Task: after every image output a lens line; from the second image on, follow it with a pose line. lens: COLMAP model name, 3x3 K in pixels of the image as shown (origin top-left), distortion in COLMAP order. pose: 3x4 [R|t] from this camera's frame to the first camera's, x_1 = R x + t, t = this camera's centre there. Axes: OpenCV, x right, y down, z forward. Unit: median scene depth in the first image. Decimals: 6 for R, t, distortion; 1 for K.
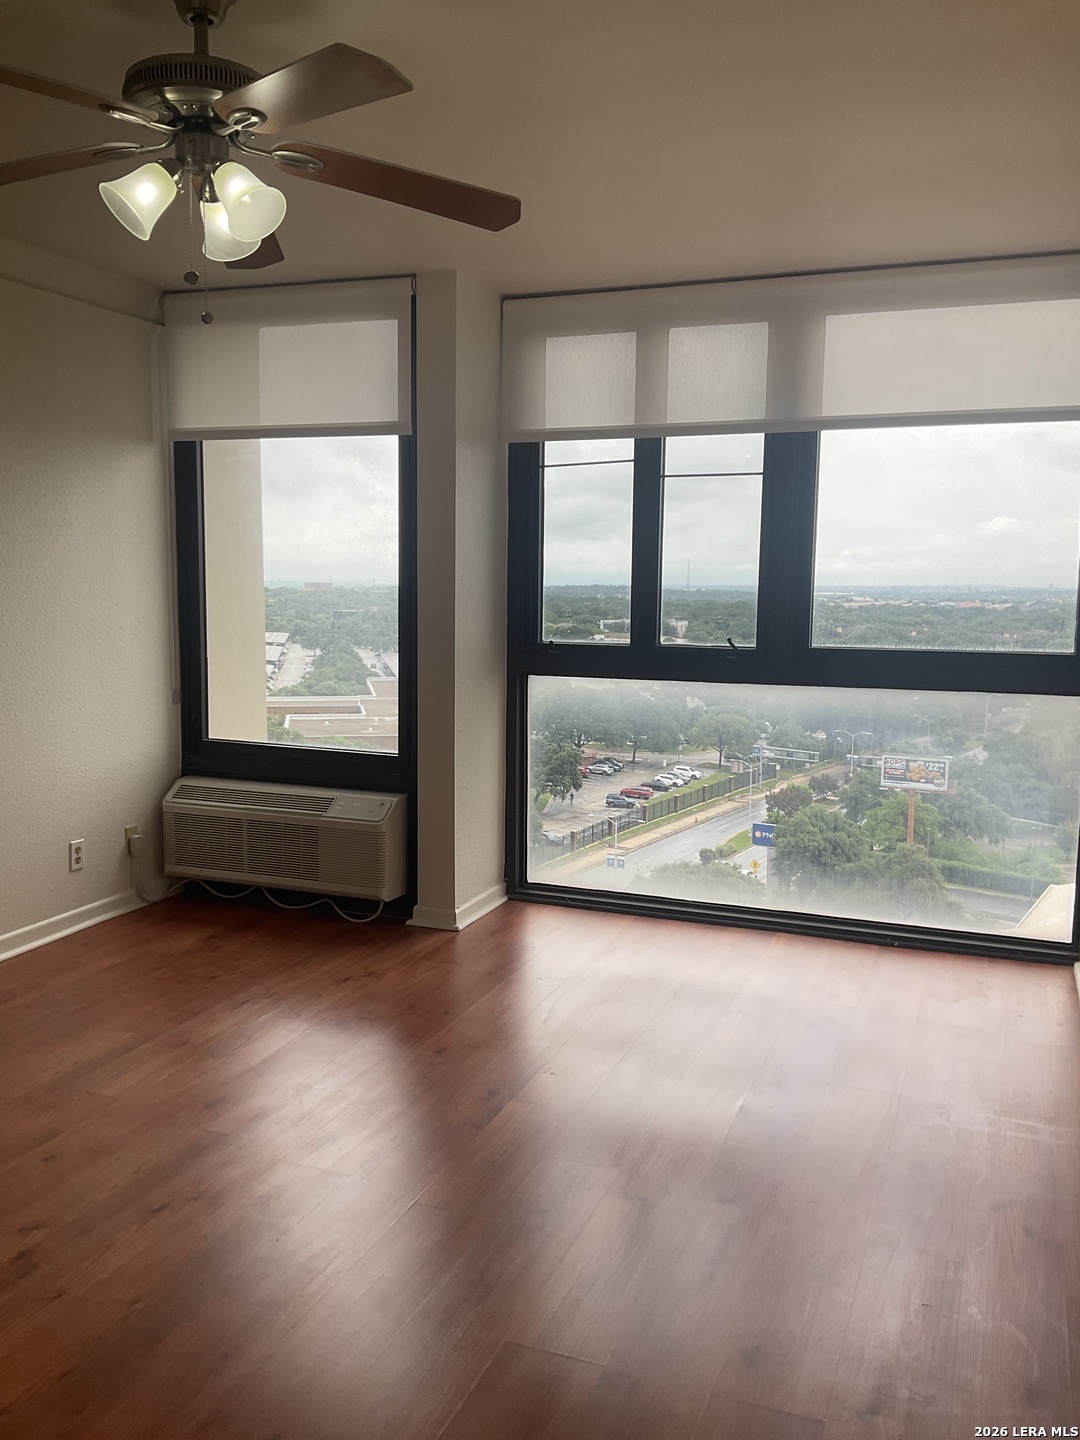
lens RADIAL K [[1189.3, 0, 546.7], [0, 1189.3, 718.2], [0, 0, 1]] dist [0.068189, -0.104851]
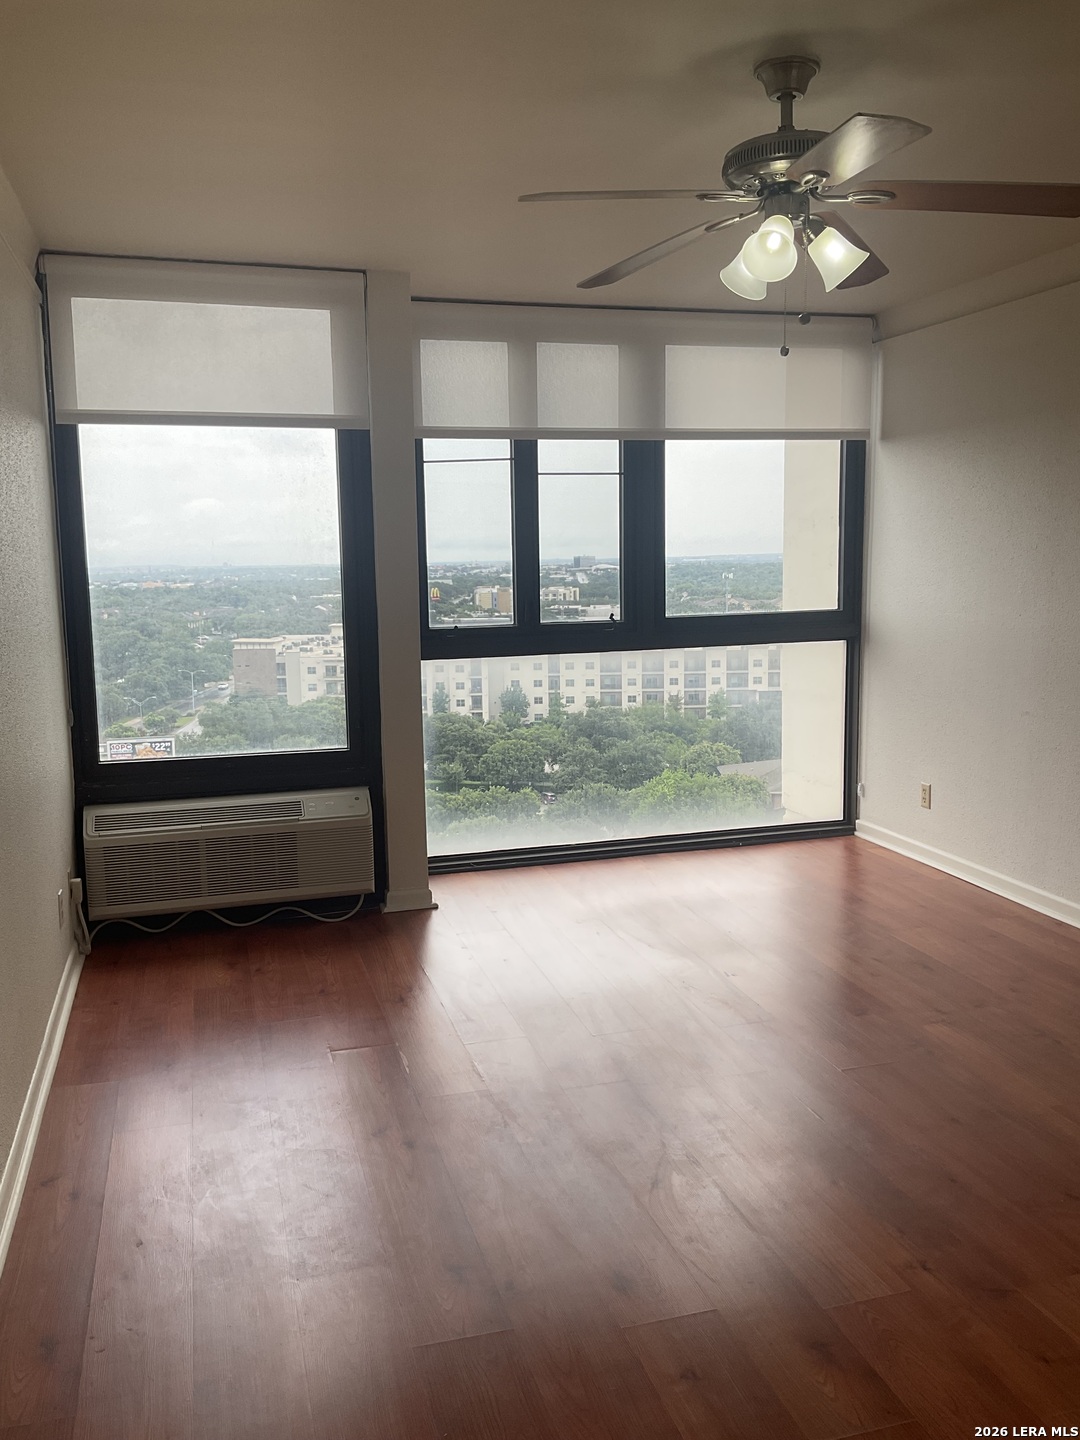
lens RADIAL K [[1182.5, 0, 546.5], [0, 1182.5, 719.5], [0, 0, 1]] dist [0.086764, -0.123354]
pose [[0.789471, -0.110029, 0.603845, -0.602856], [0.099489, 0.993731, 0.050999, -0.028543], [-0.605671, 0.019814, 0.795468, 0.105667]]
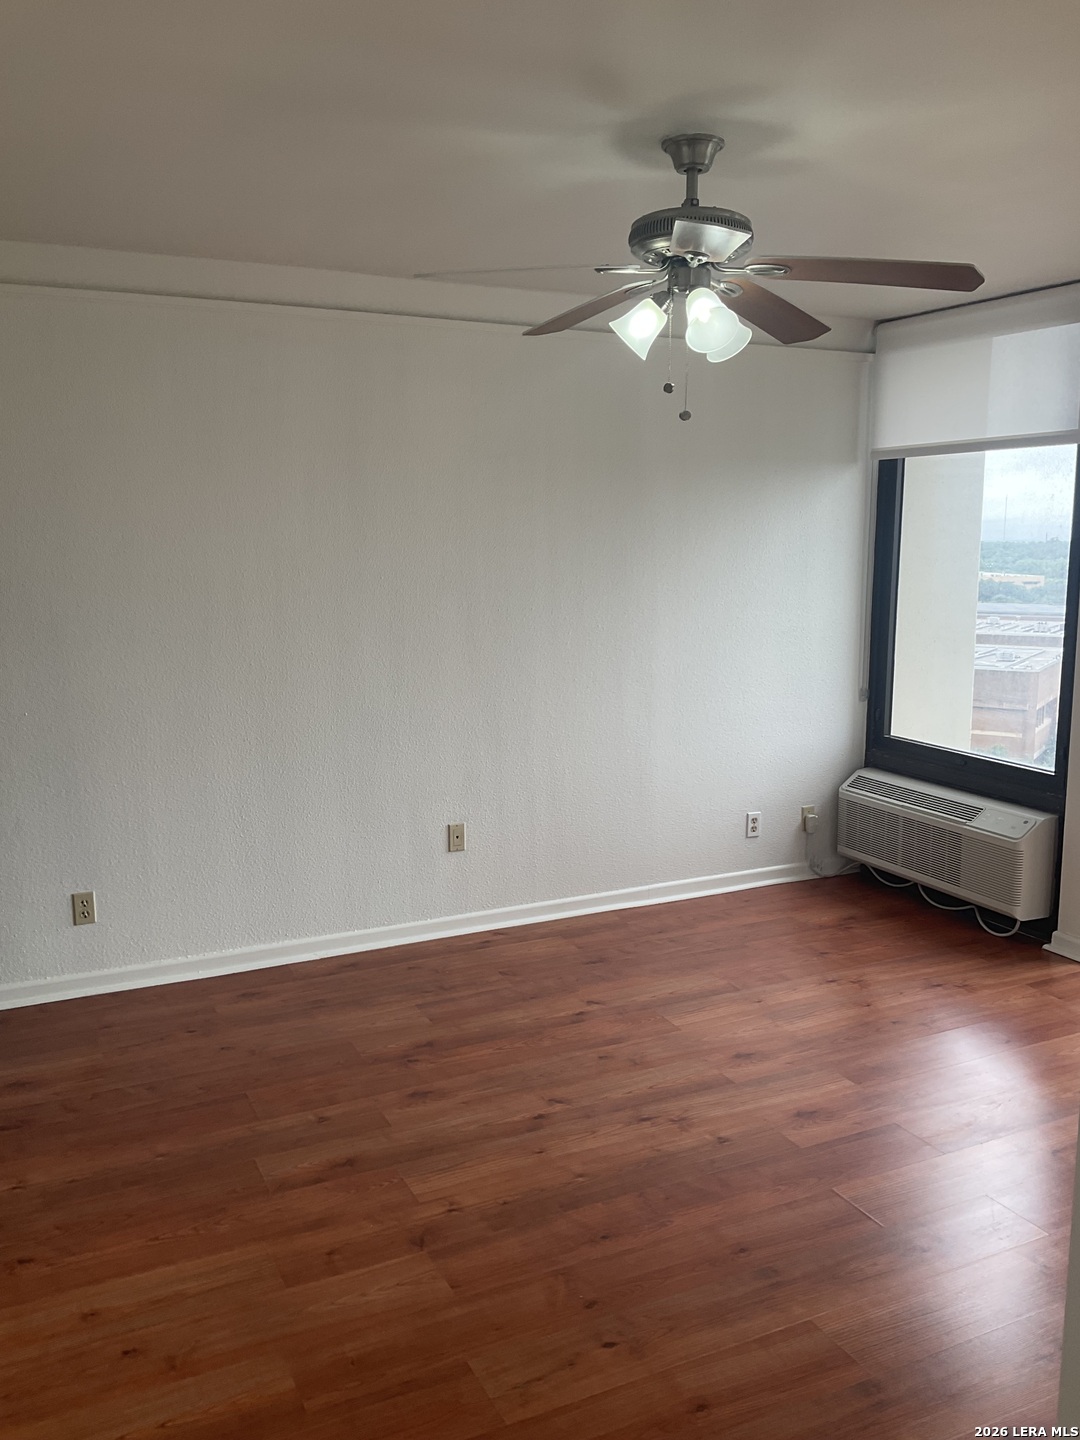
lens RADIAL K [[1182.5, 0, 546.5], [0, 1182.5, 719.5], [0, 0, 1]] dist [0.086764, -0.123354]
pose [[0.741845, 0.095013, -0.663807, 0.213190], [-0.074680, 0.995459, 0.059024, -0.040493], [0.666400, 0.005786, 0.745572, -0.000693]]
